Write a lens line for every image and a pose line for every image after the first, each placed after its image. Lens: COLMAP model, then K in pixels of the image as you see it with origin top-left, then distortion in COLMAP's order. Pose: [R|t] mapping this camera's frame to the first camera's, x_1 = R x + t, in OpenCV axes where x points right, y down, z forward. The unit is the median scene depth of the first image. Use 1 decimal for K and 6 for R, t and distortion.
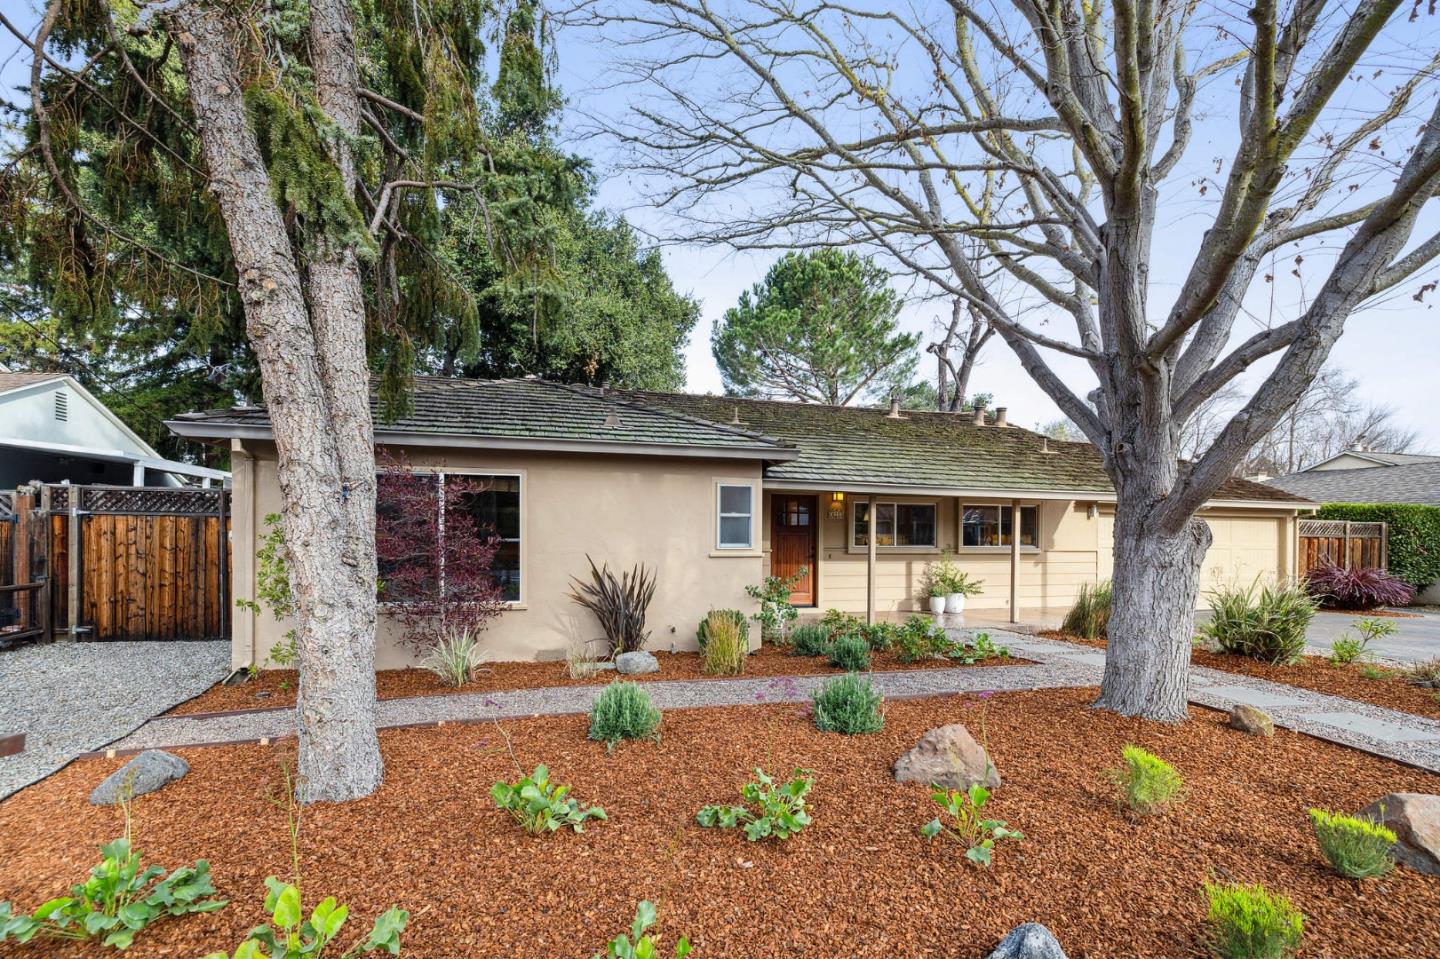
lens RADIAL K [[655.2, 0, 712.0], [0, 655.2, 522.4], [0, 0, 1]] dist [0.001411, -0.000497]
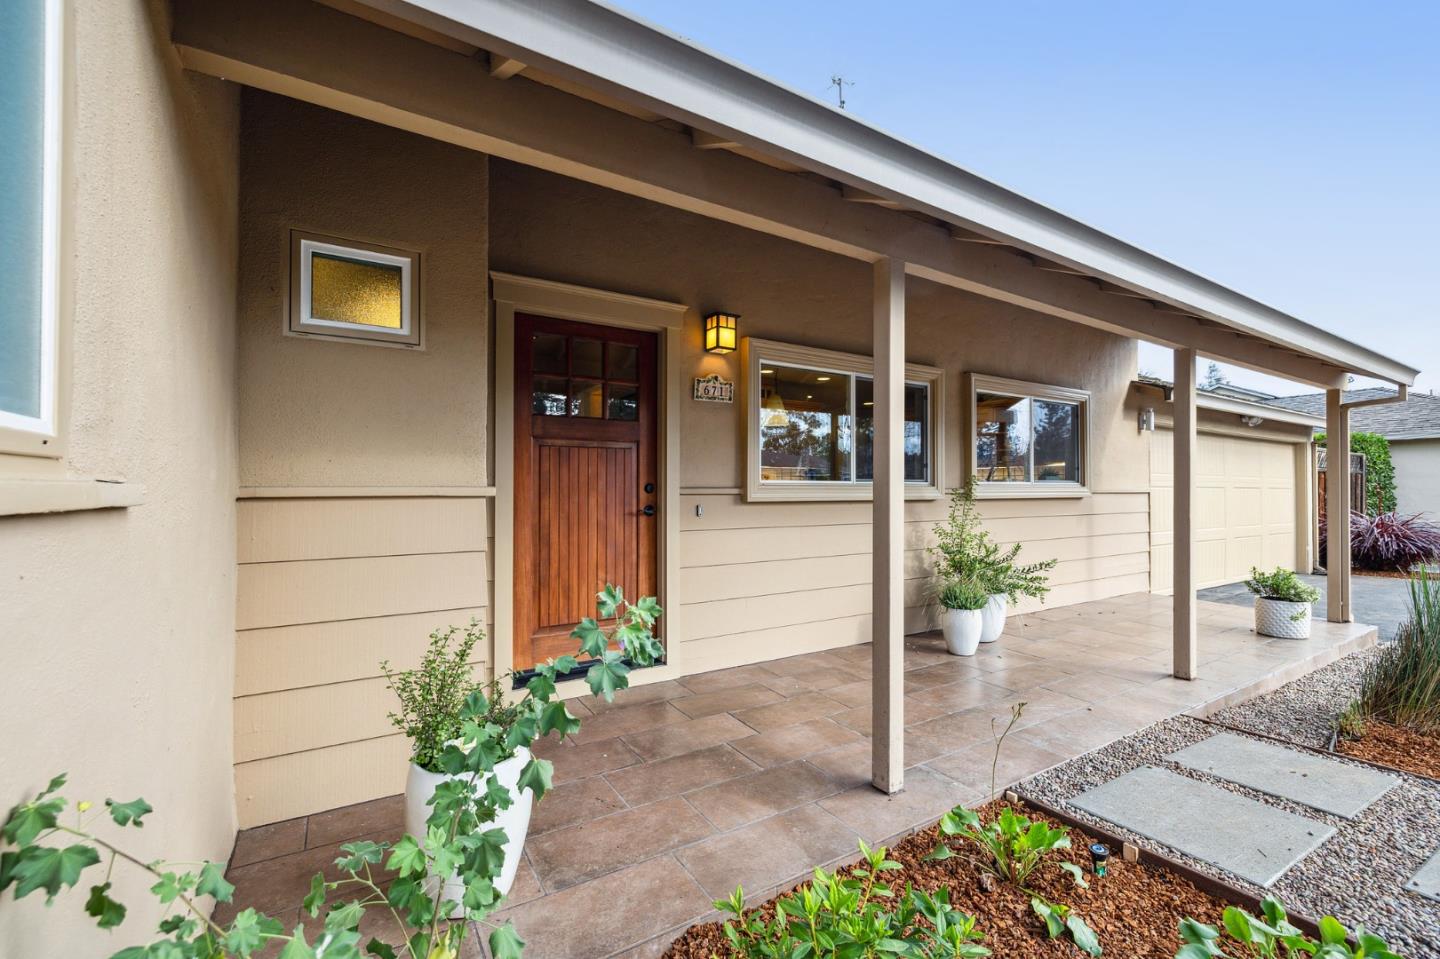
lens RADIAL K [[603.2, 0, 718.9], [0, 603.2, 475.0], [0, 0, 1]] dist [-0.000594, 0.000192]
pose [[0.957604, -0.002898, 0.288072, 0.097054], [0.005470, 0.999952, -0.008125, 0.034966], [-0.288035, 0.009357, 0.957574, 0.678038]]
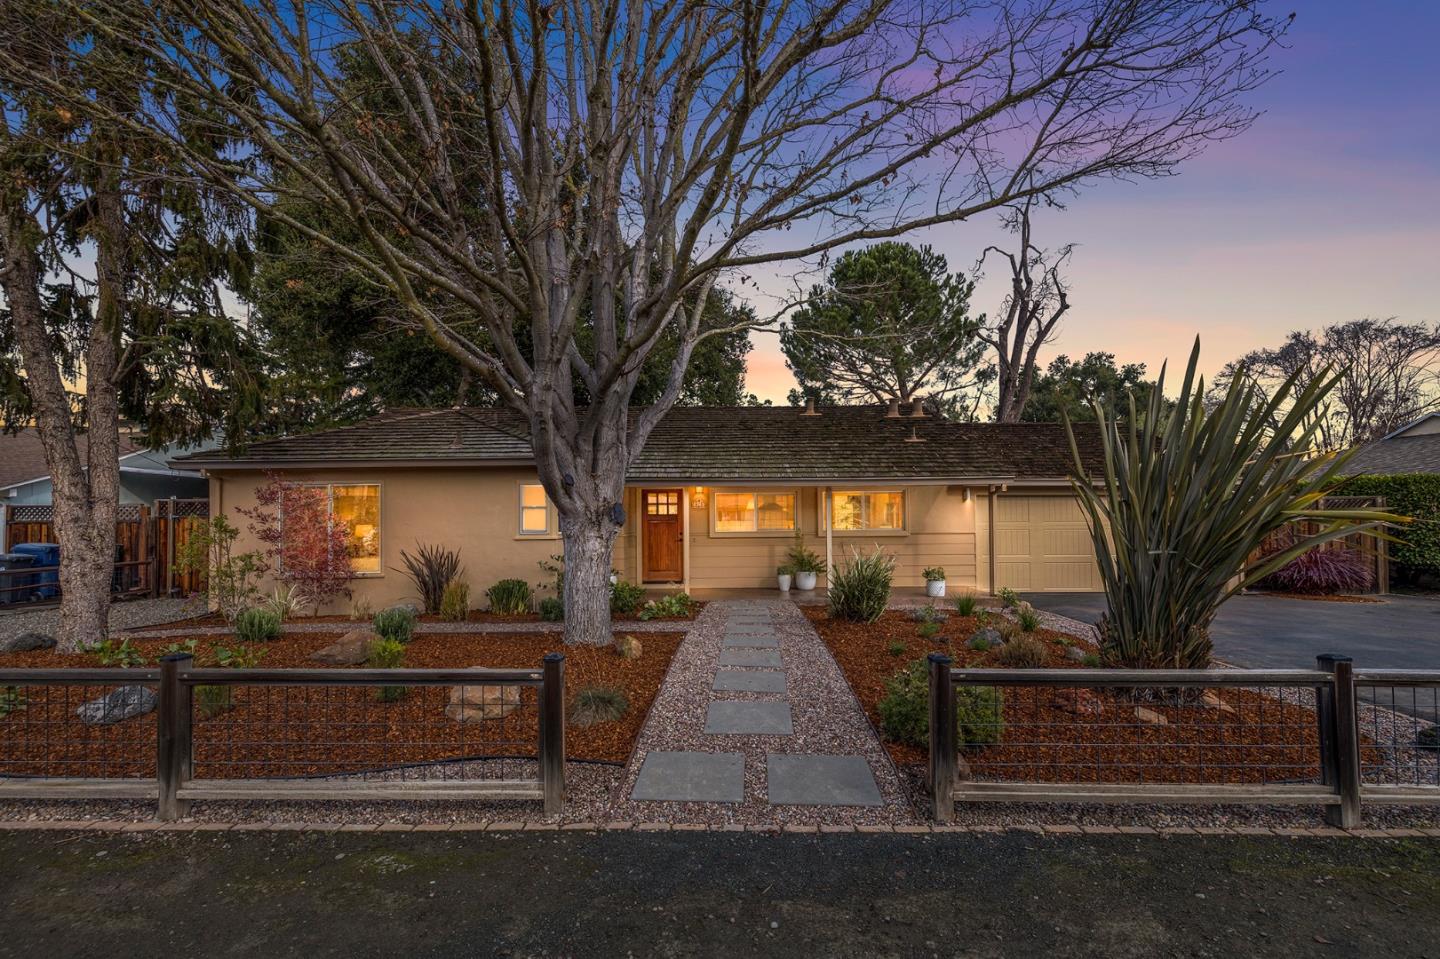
lens RADIAL K [[654.3, 0, 714.3], [0, 654.3, 477.4], [0, 0, 1]] dist [0.000389, 0.000412]
pose [[0.958851, -0.038339, -0.281310, 0.536533], [0.022274, 0.997945, -0.060087, 0.010674], [0.283036, 0.051349, 0.957734, -0.113161]]
